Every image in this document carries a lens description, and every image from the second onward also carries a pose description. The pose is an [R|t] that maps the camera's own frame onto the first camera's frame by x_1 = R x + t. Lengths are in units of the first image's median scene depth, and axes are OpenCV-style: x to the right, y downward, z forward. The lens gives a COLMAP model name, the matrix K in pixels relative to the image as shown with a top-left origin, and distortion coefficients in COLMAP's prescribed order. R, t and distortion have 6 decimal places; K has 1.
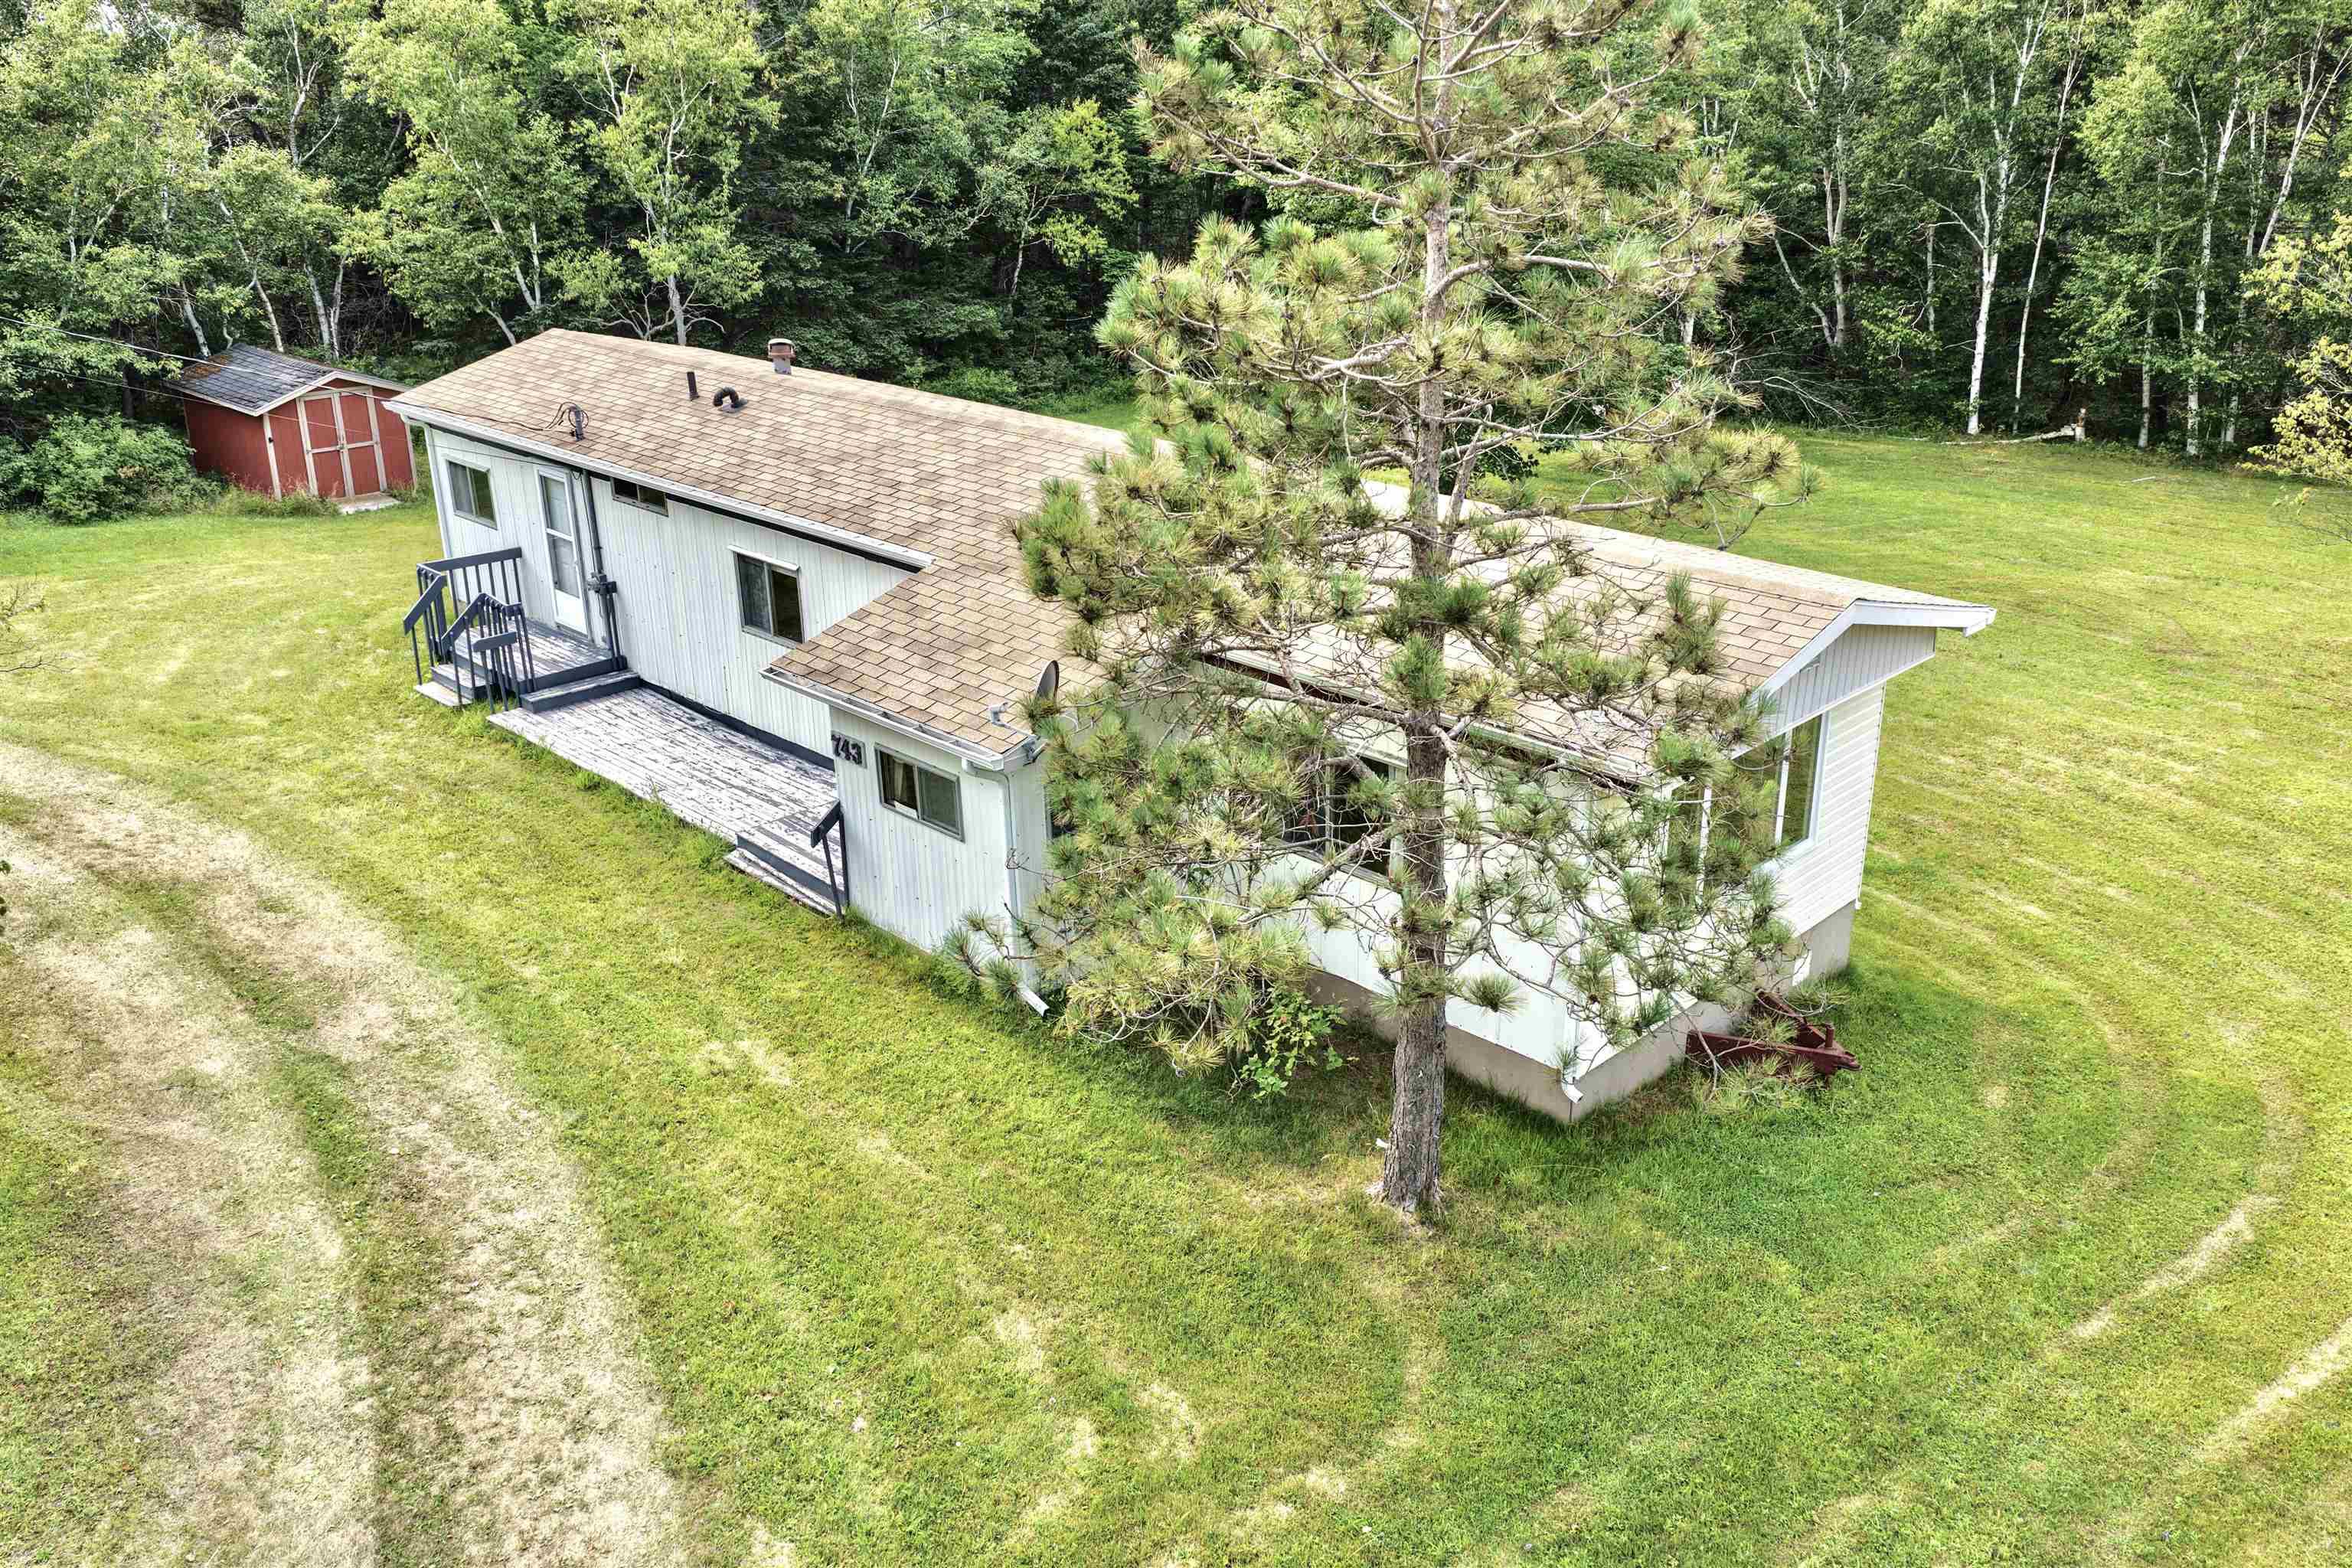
lens RADIAL K [[1945.1, 0, 1173.8], [0, 1945.1, 776.0], [0, 0, 1]] dist [-0.015641, 0.045392]
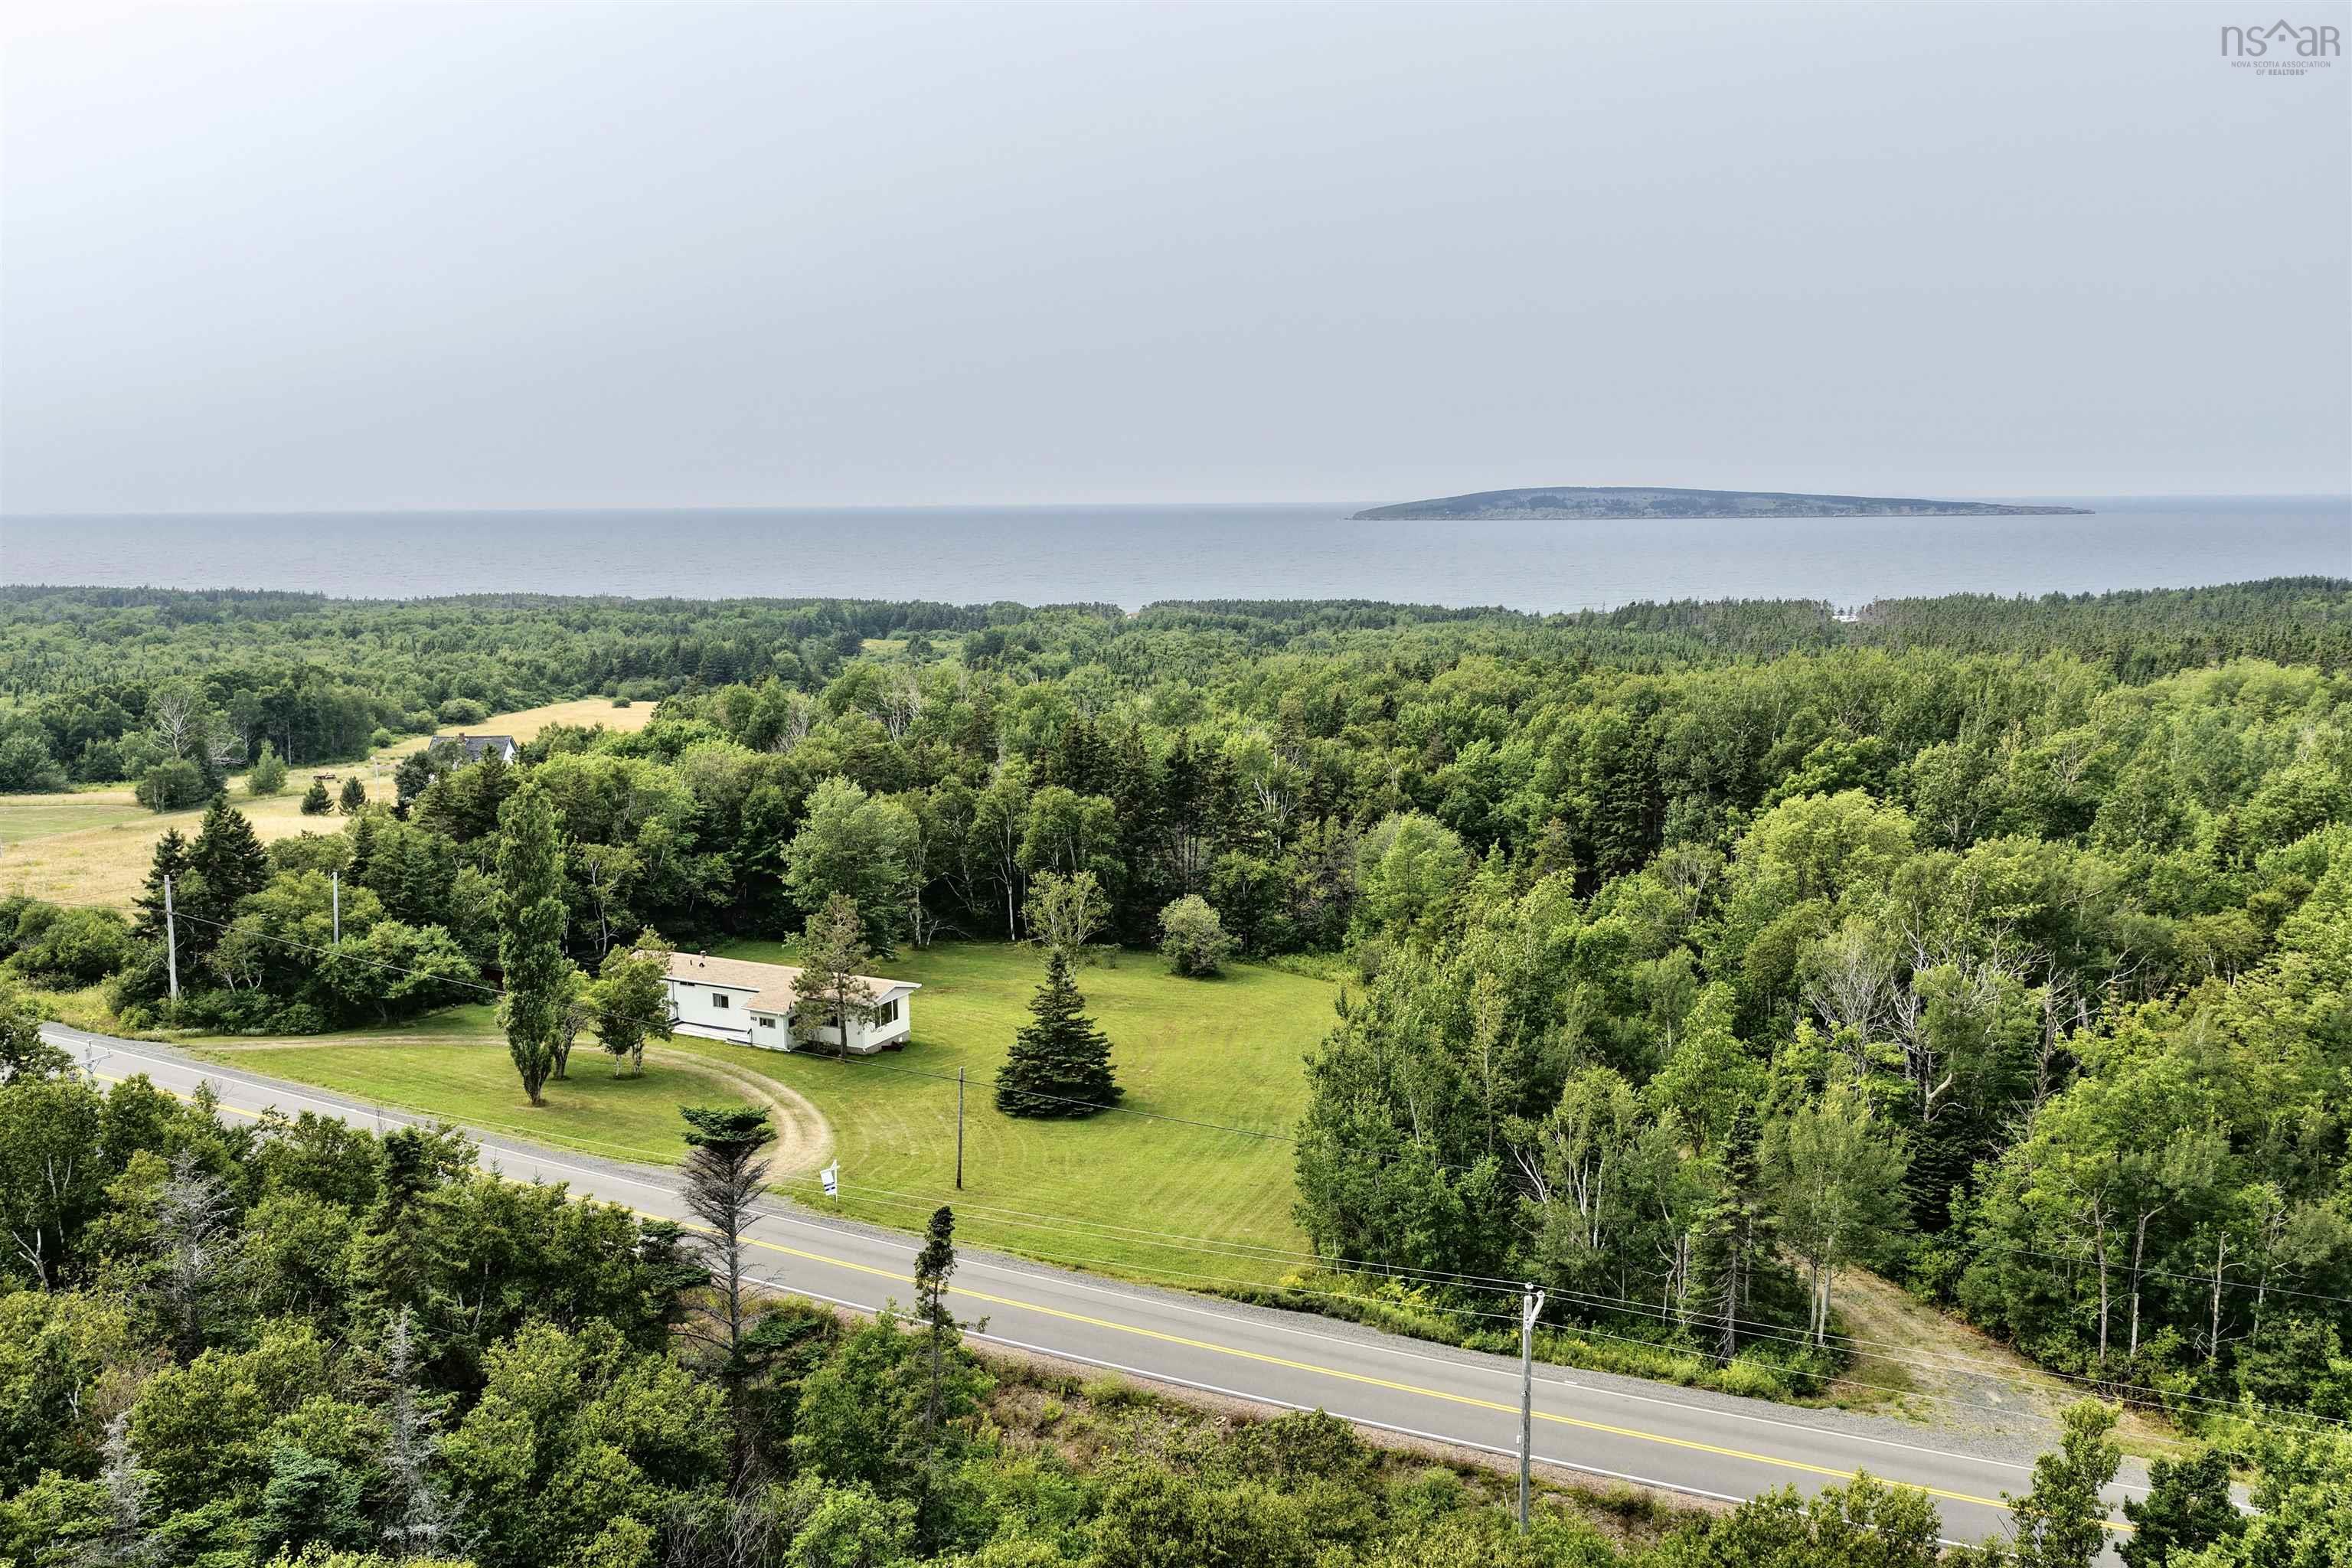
lens RADIAL K [[1945.1, 0, 1179.9], [0, 1945.1, 775.5], [0, 0, 1]] dist [-0.015641, 0.045392]
pose [[0.952140, -0.040061, 0.303025, -0.671659], [0.110844, 0.969145, -0.220163, 0.709017], [-0.284855, 0.243215, 0.927202, -5.077527]]
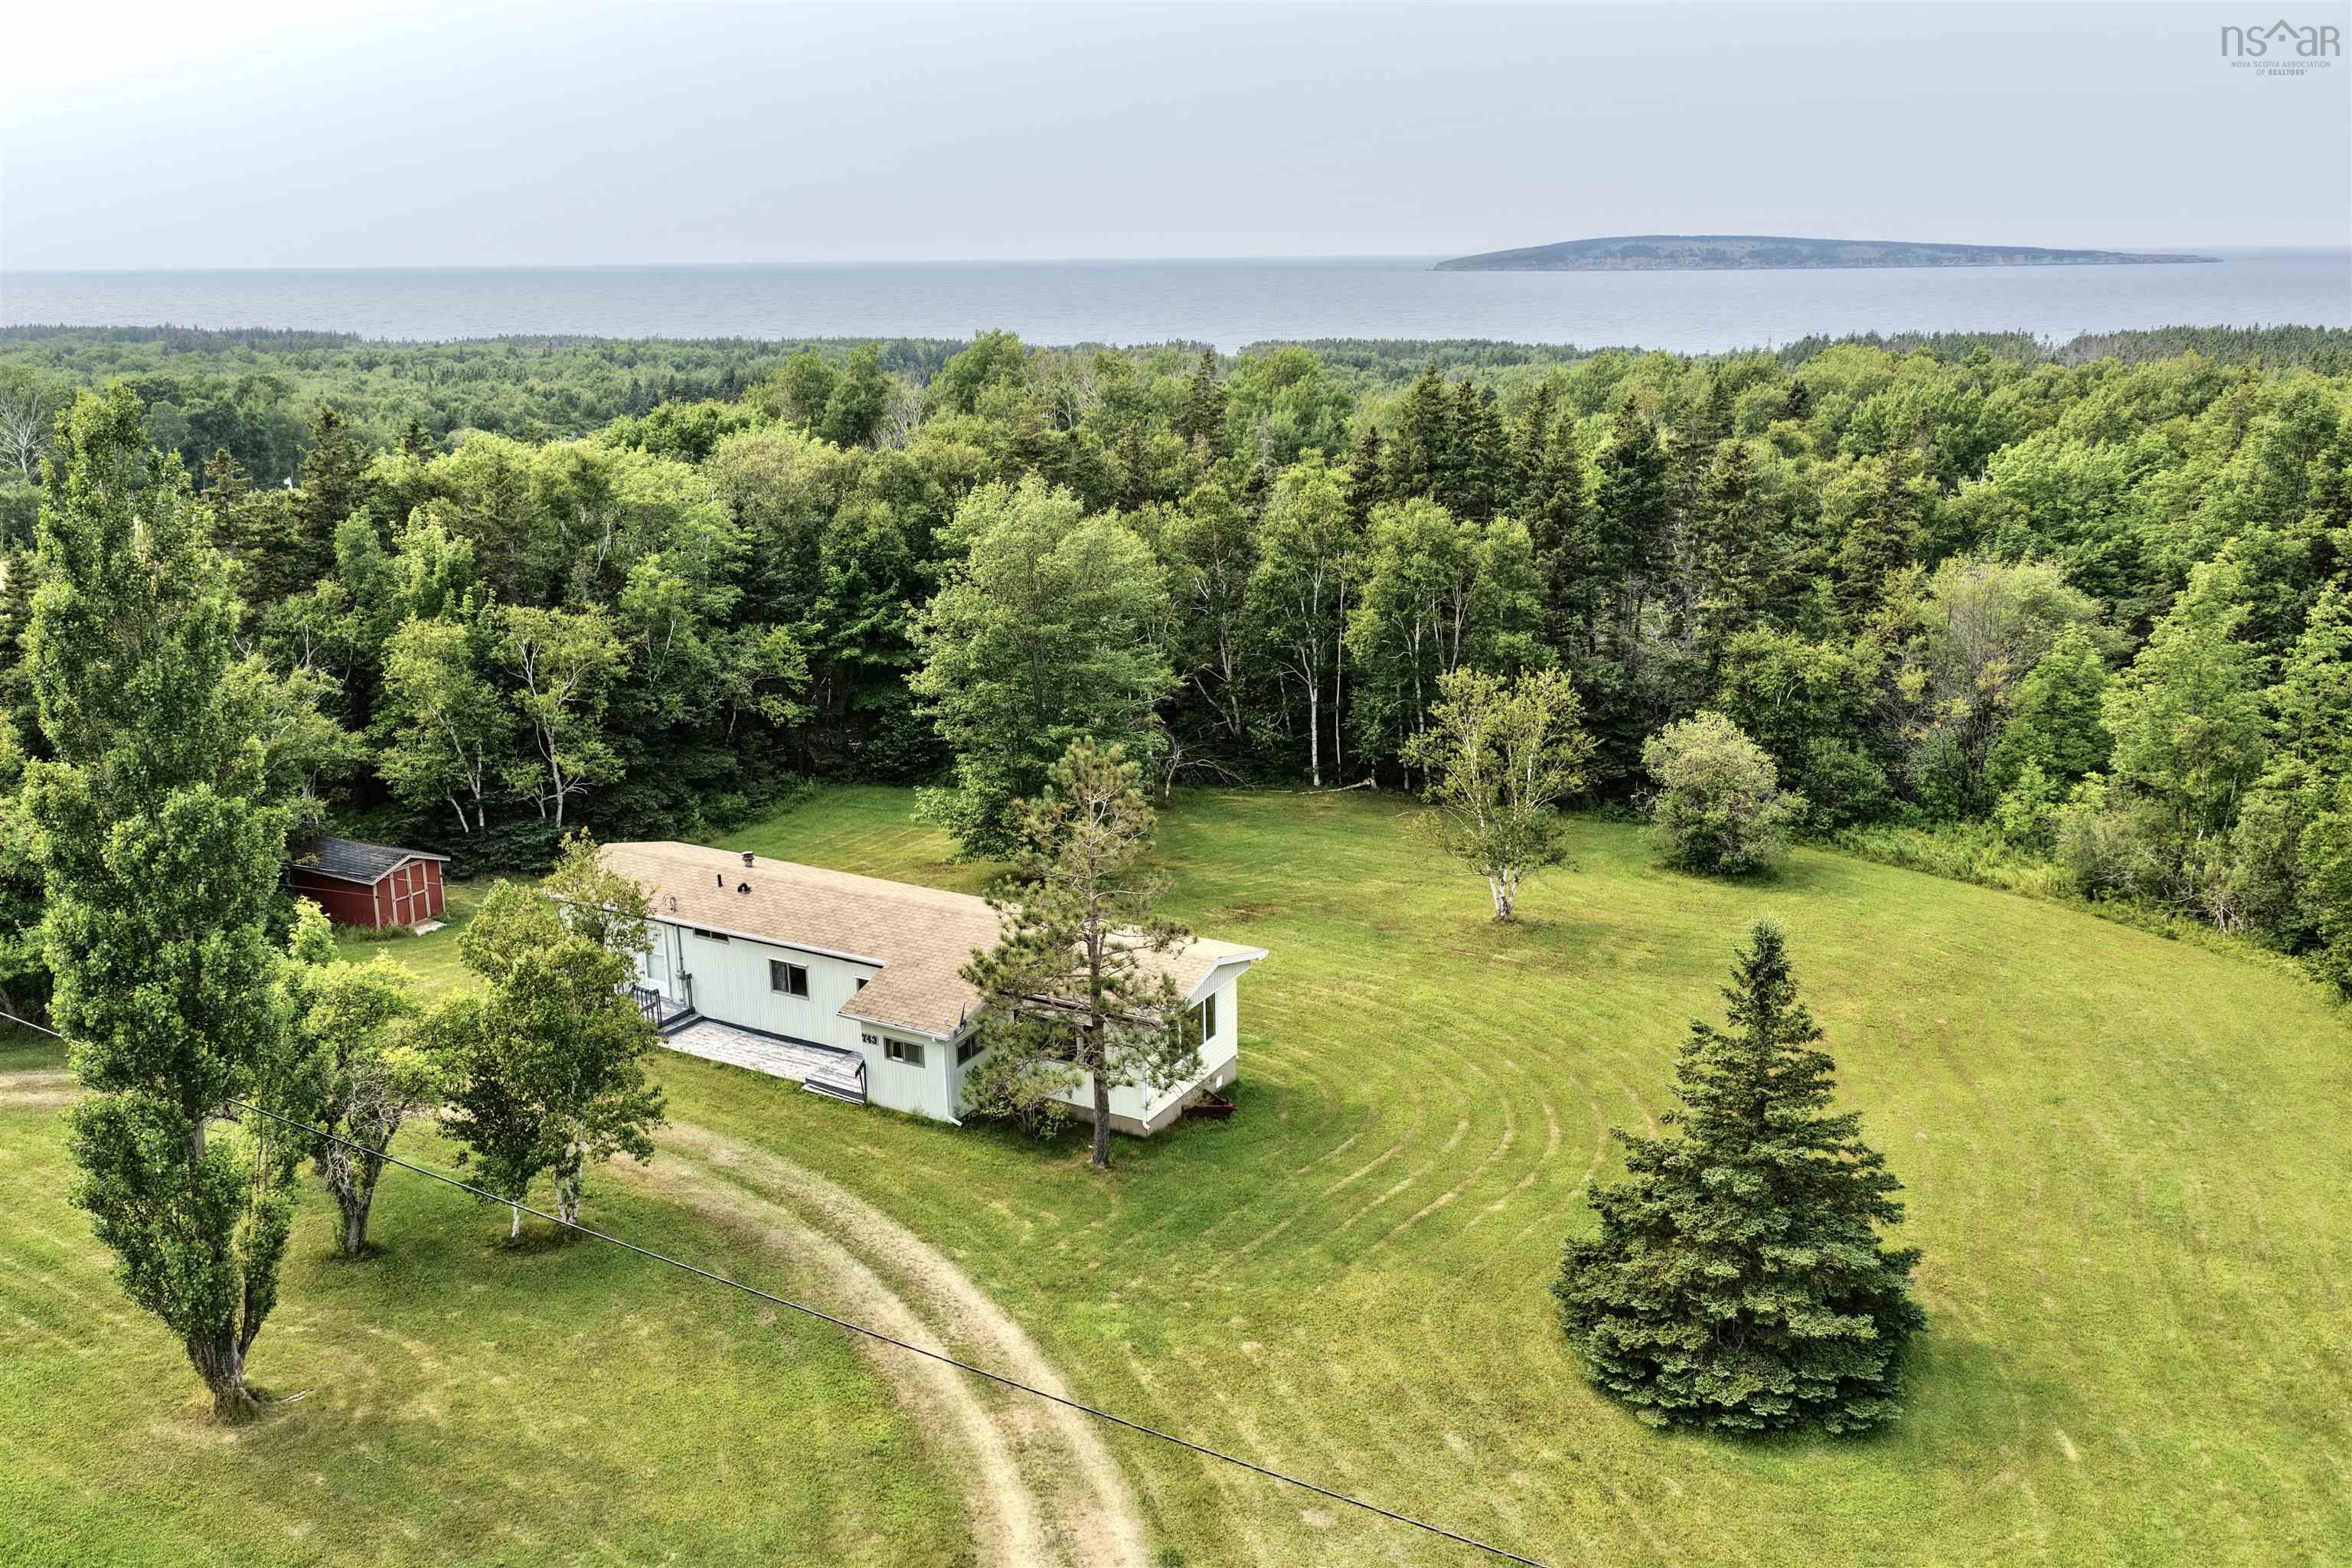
lens RADIAL K [[1945.1, 0, 1184.1], [0, 1945.1, 775.6], [0, 0, 1]] dist [-0.015641, 0.045392]
pose [[0.961398, -0.069499, 0.266240, -0.391372], [0.100535, 0.989403, -0.104762, -0.043366], [-0.256137, 0.127485, 0.958197, -1.533953]]
